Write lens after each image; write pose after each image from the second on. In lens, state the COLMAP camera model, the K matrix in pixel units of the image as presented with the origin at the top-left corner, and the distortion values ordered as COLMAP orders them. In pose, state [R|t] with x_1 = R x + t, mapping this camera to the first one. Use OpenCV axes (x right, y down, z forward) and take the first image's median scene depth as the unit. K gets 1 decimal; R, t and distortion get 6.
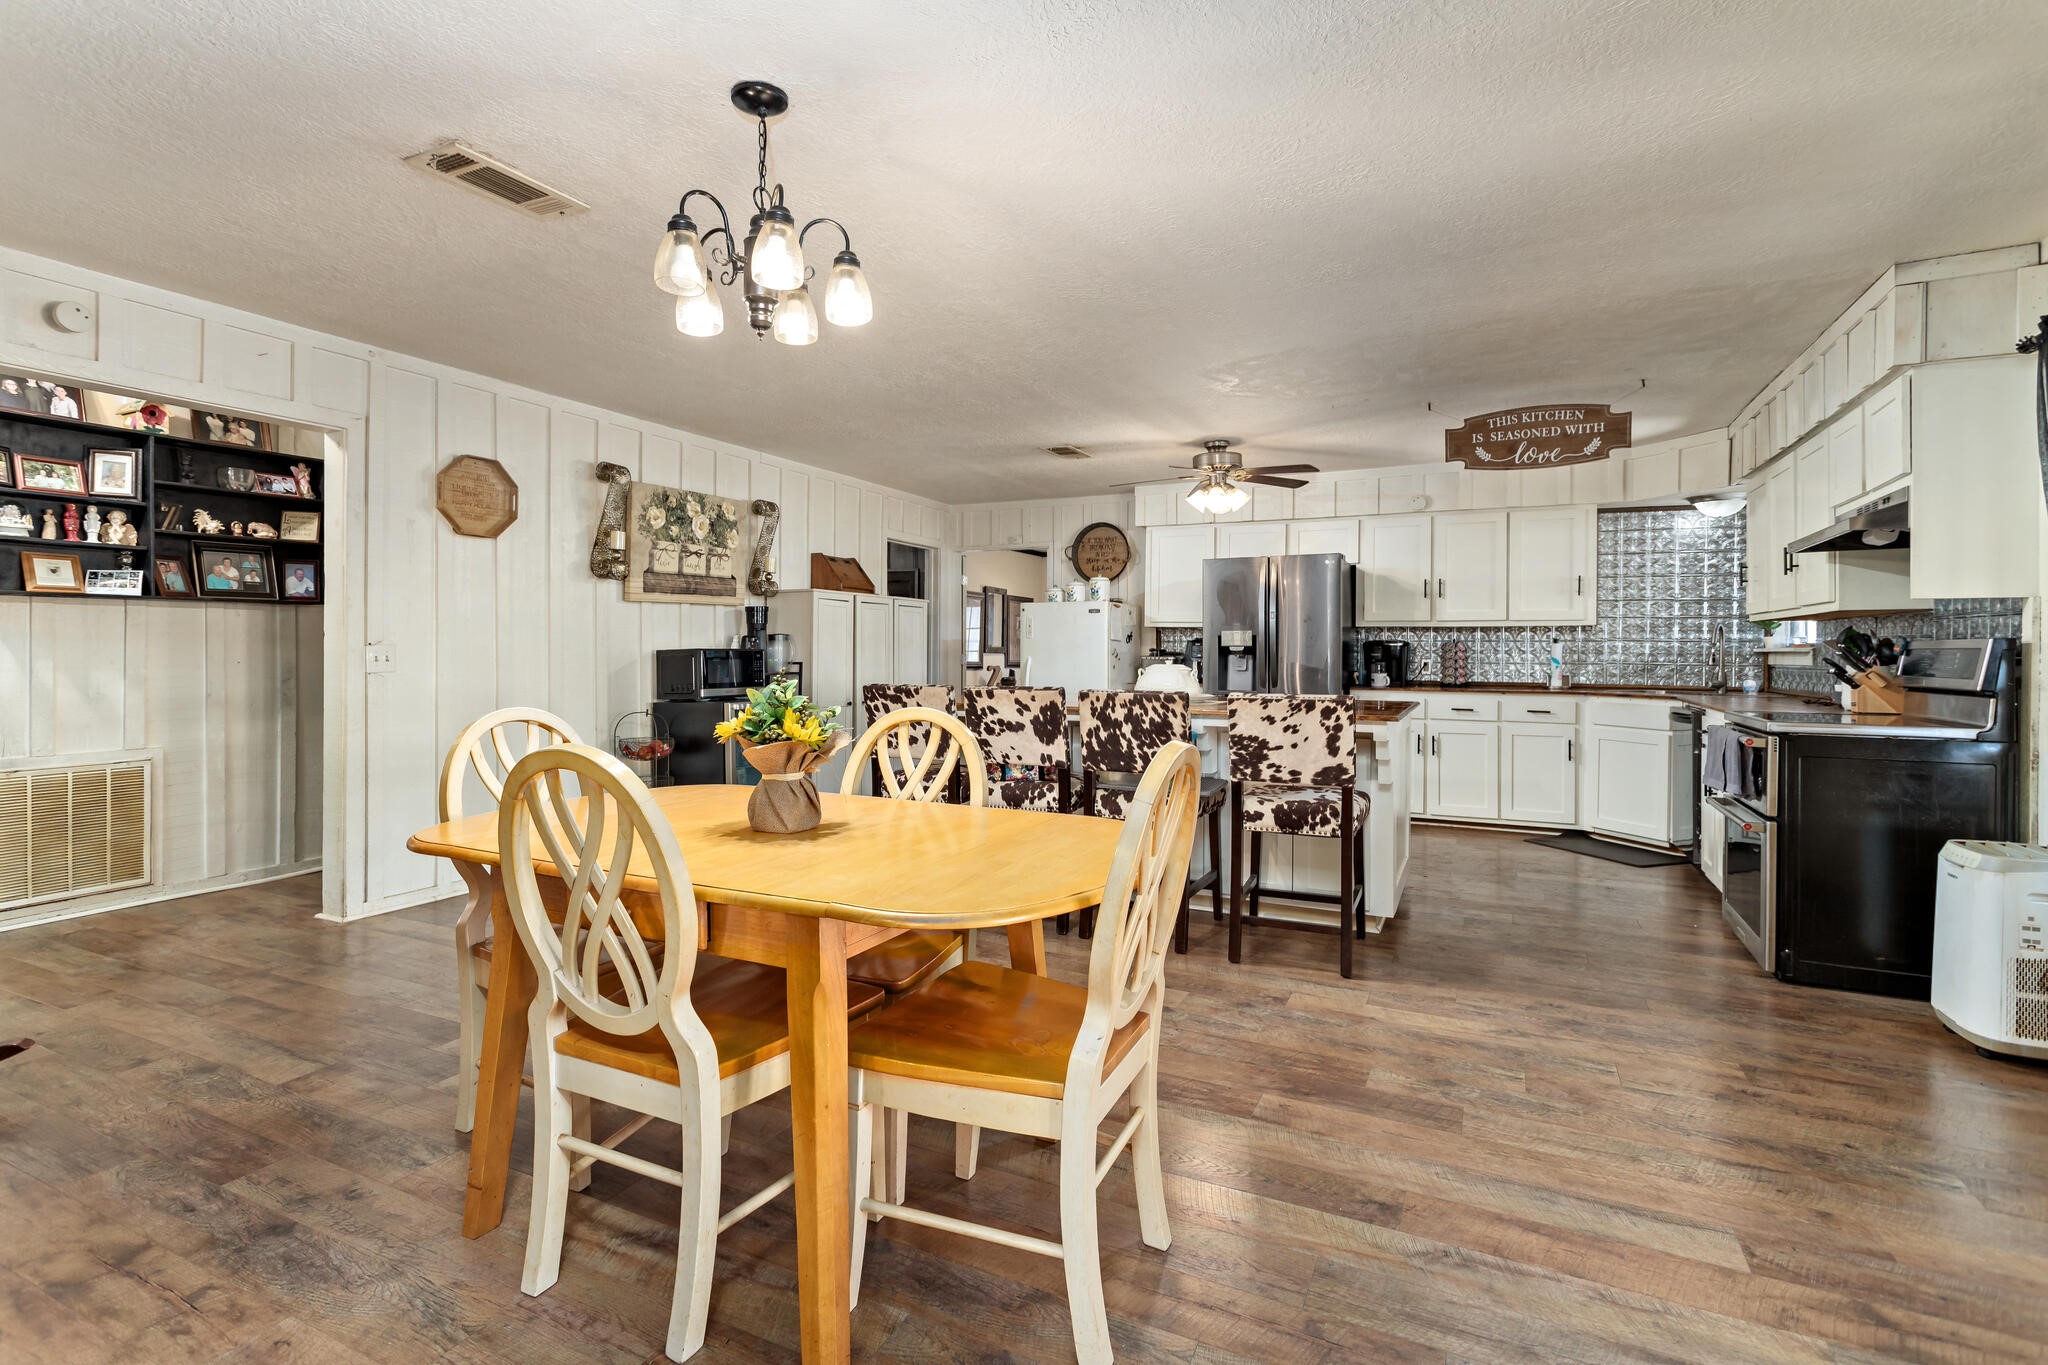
lens RADIAL K [[971.9, 0, 1017.9], [0, 971.9, 654.2], [0, 0, 1]] dist [0.002015, 0.001040]
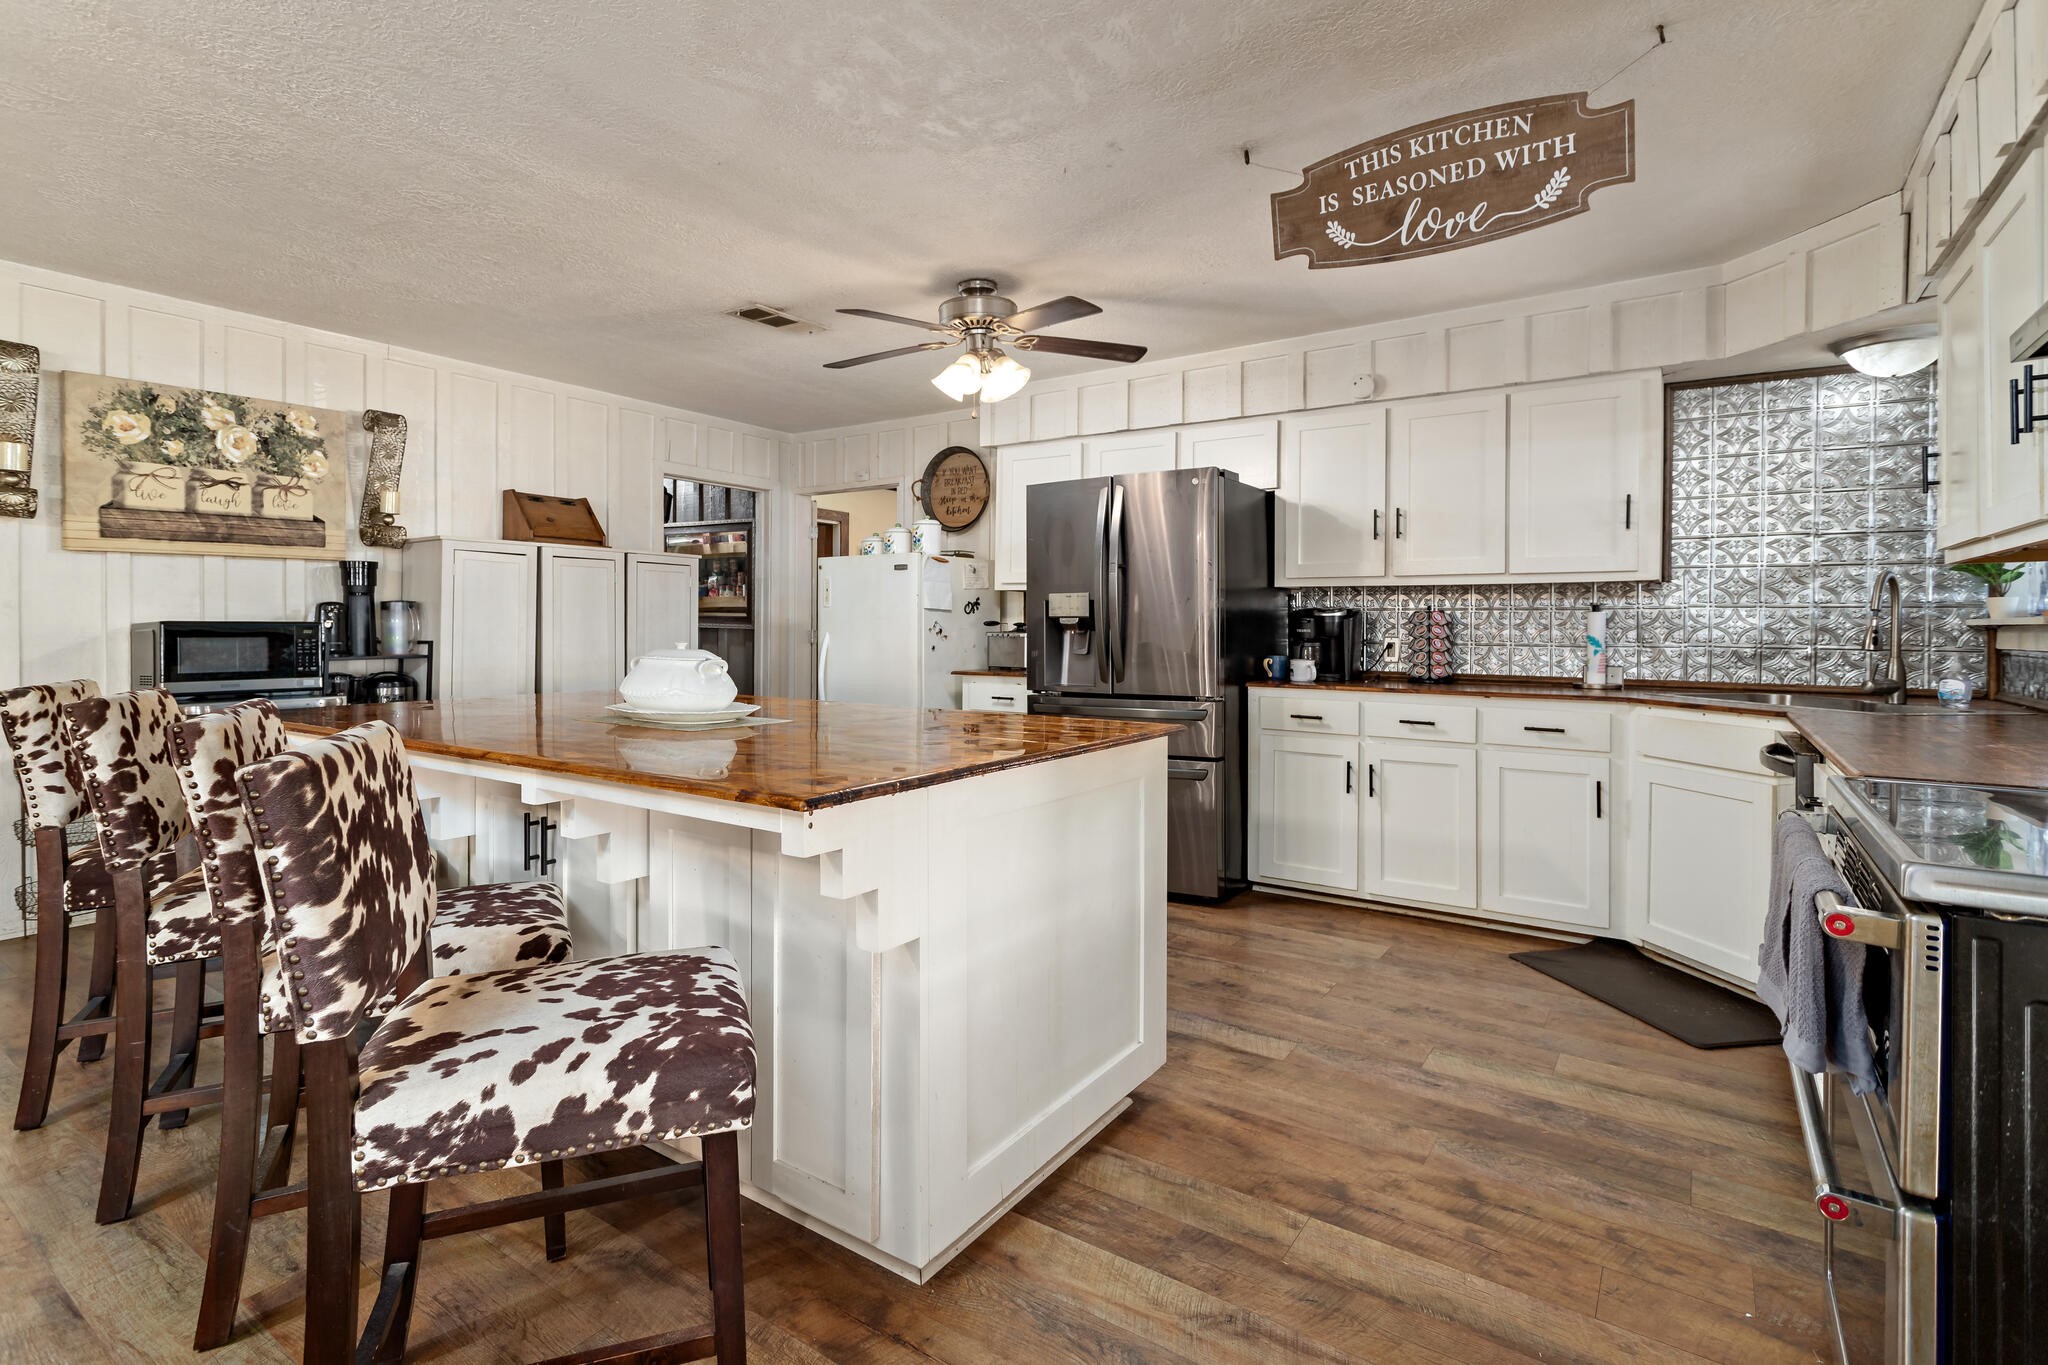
lens RADIAL K [[984.6, 0, 1016.3], [0, 984.6, 627.0], [0, 0, 1]] dist [0.005686, -0.001503]
pose [[0.989517, -0.000221, -0.144416, 0.325577], [-0.000193, 0.999996, -0.002855, 0.000100], [0.144416, 0.002853, 0.989513, 0.395835]]
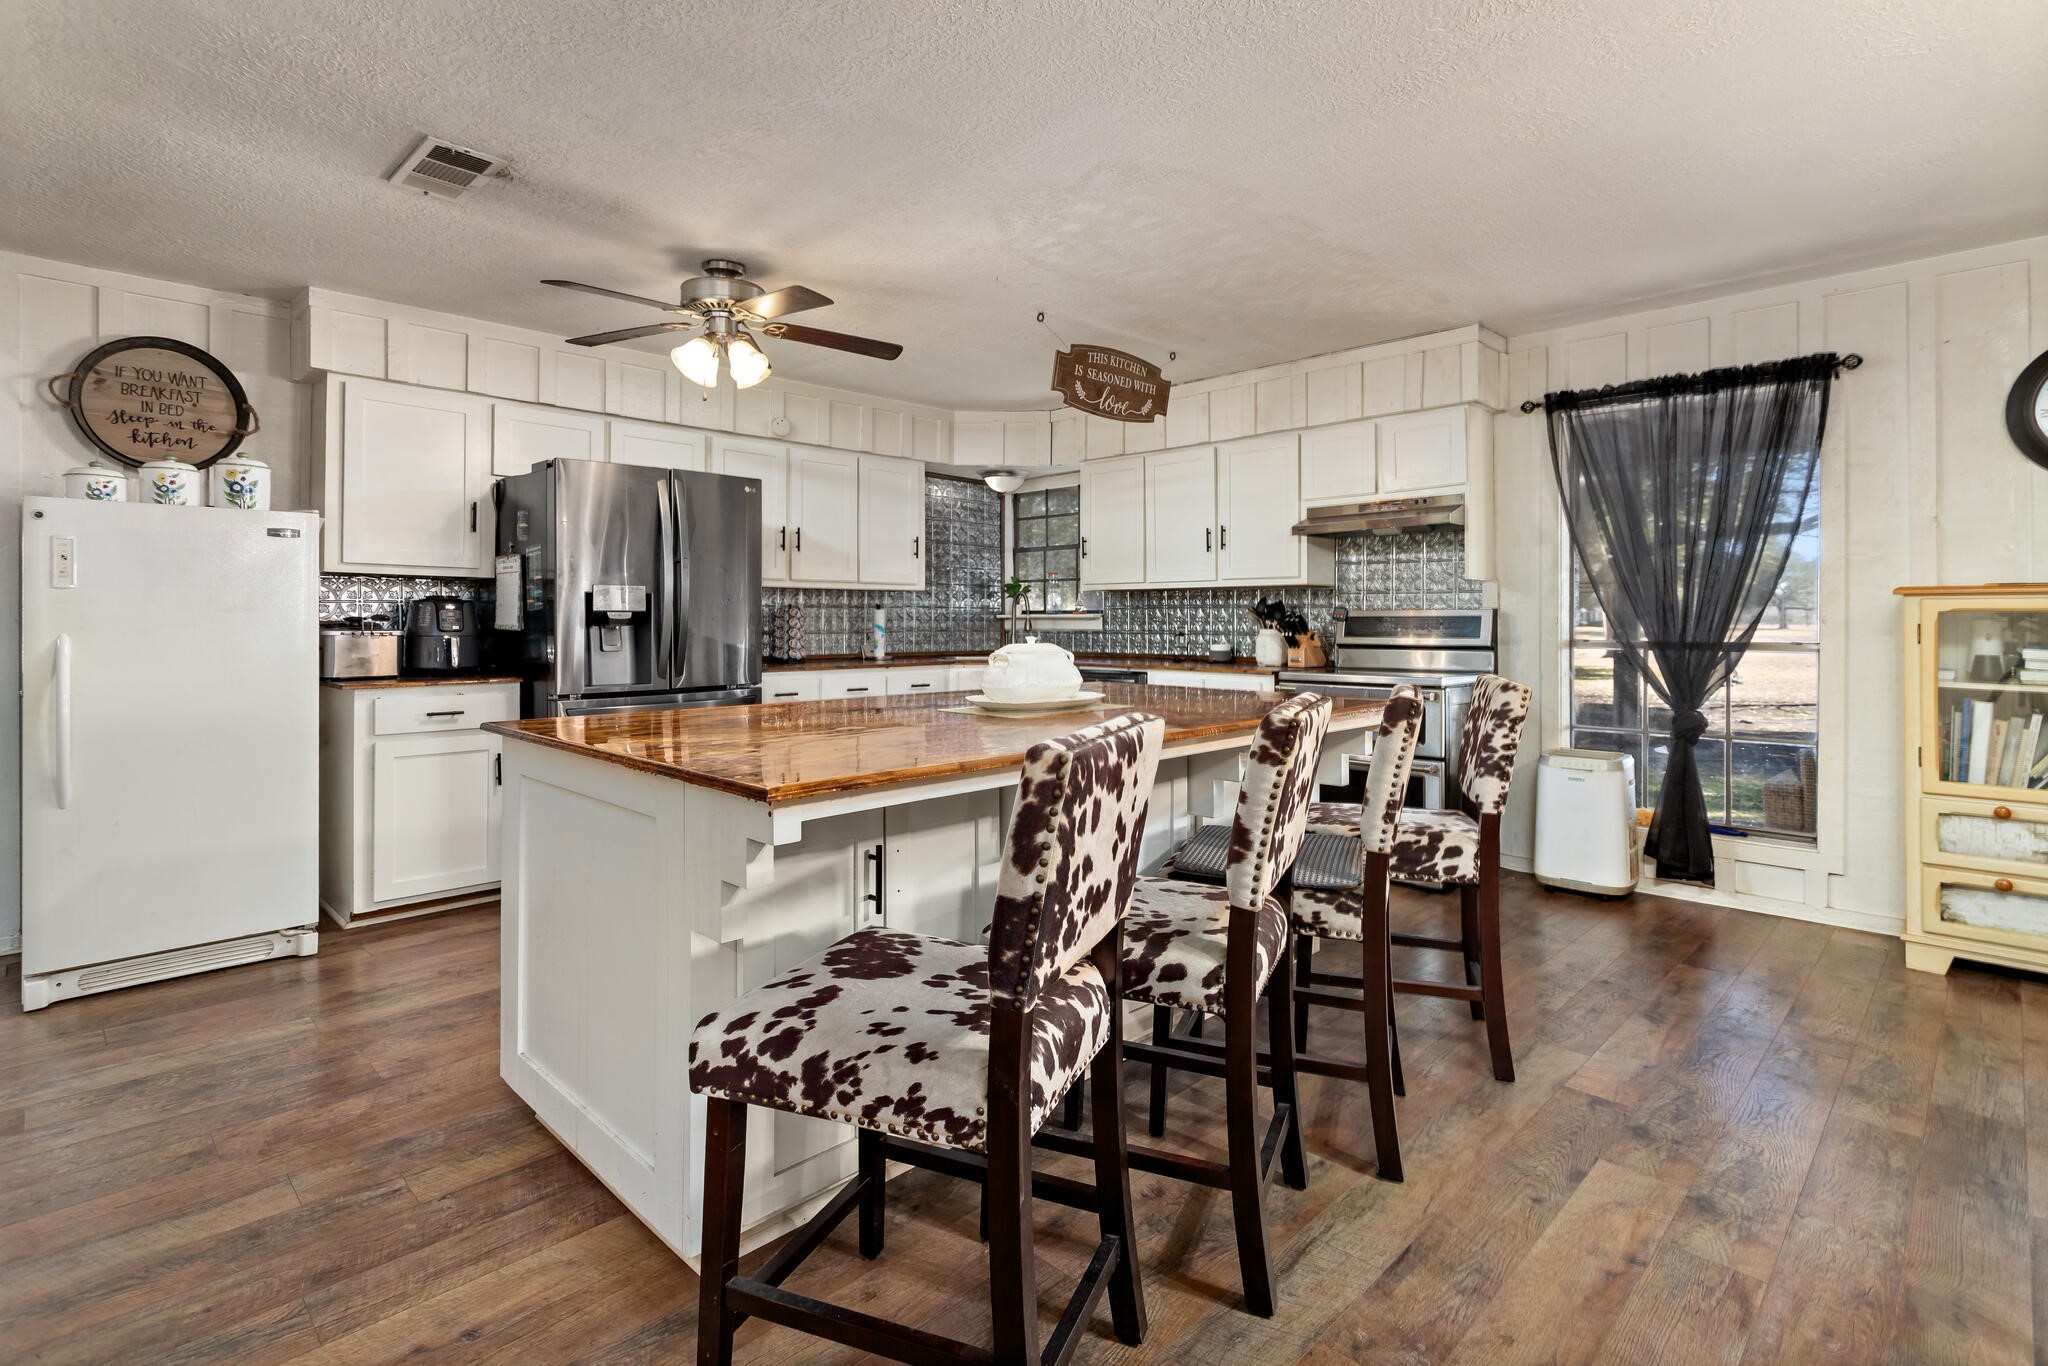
lens RADIAL K [[988.8, 0, 1017.4], [0, 988.8, 615.8], [0, 0, 1]] dist [-0.000993, 0.001422]
pose [[0.319740, -0.001220, 0.947505, -0.313654], [0.004562, 0.999990, -0.000252, -0.004681], [-0.947494, 0.004403, 0.319742, 0.652999]]
